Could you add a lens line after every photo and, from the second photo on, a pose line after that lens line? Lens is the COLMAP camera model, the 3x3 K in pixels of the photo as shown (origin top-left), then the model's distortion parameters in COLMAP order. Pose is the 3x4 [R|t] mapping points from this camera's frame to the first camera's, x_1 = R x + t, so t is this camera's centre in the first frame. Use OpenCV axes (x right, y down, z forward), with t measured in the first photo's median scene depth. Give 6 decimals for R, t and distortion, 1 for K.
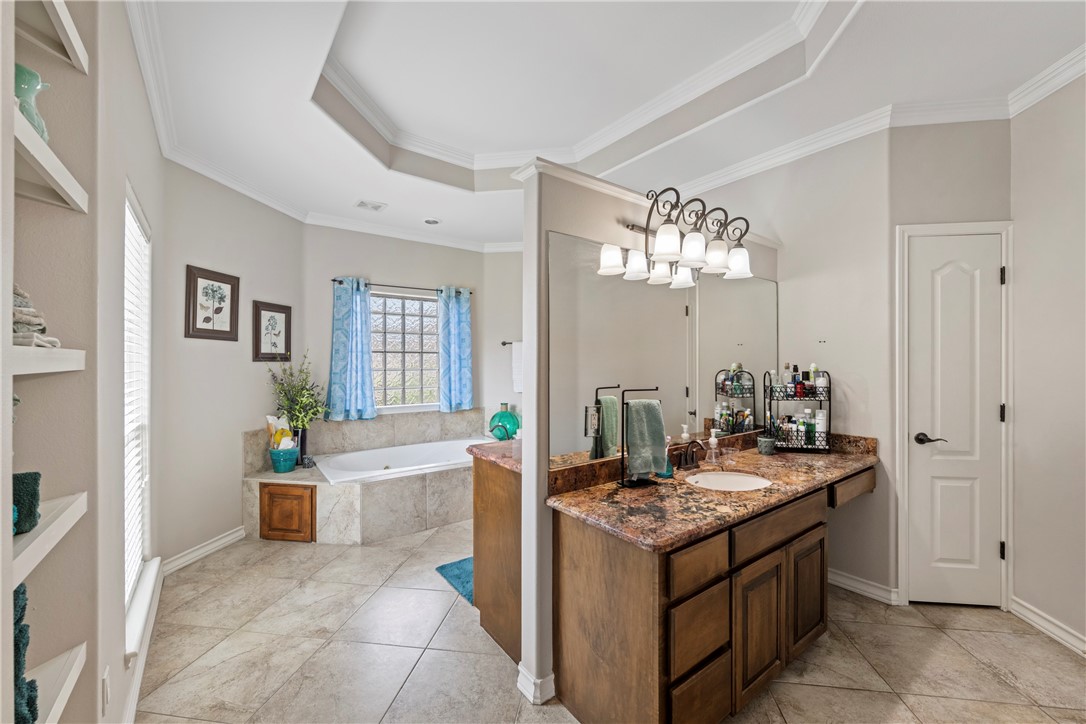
lens RADIAL K [[428.7, 0, 544.2], [0, 428.7, 357.9], [0, 0, 1]] dist [-0.001407, -0.000433]
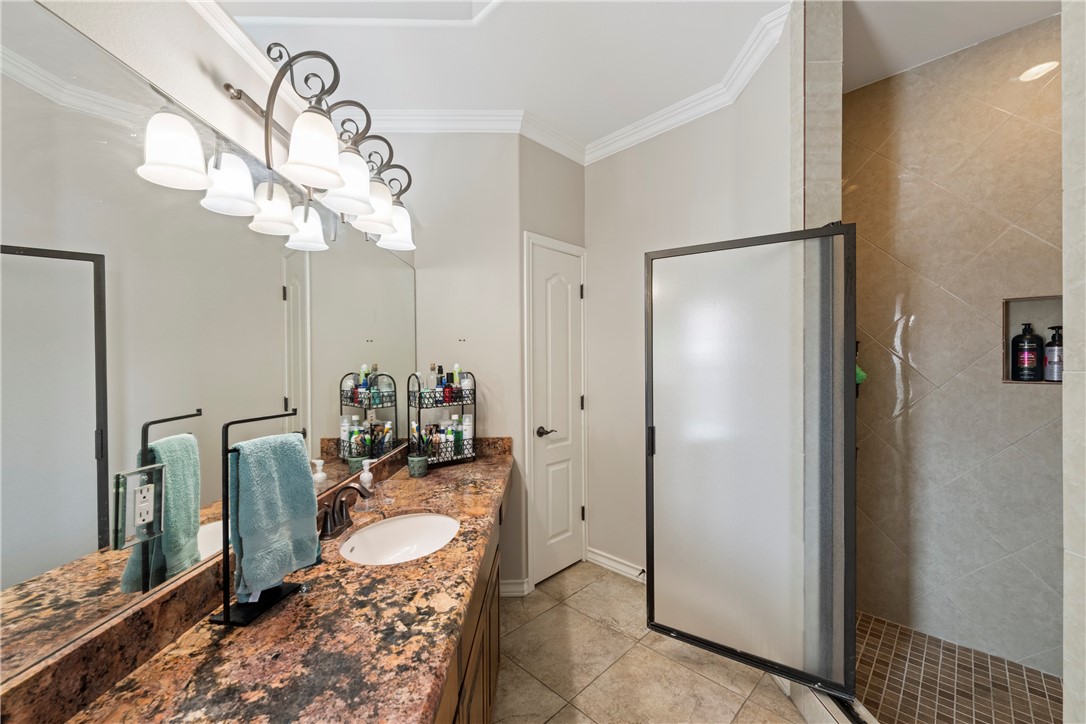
lens RADIAL K [[428.7, 0, 546.1], [0, 428.7, 364.2], [0, 0, 1]] dist [-0.001407, -0.000433]
pose [[0.590938, -0.009012, 0.806666, 0.010924], [-0.000871, 0.999930, 0.011809, 0.003725], [-0.806716, -0.007681, 0.590889, 0.367446]]
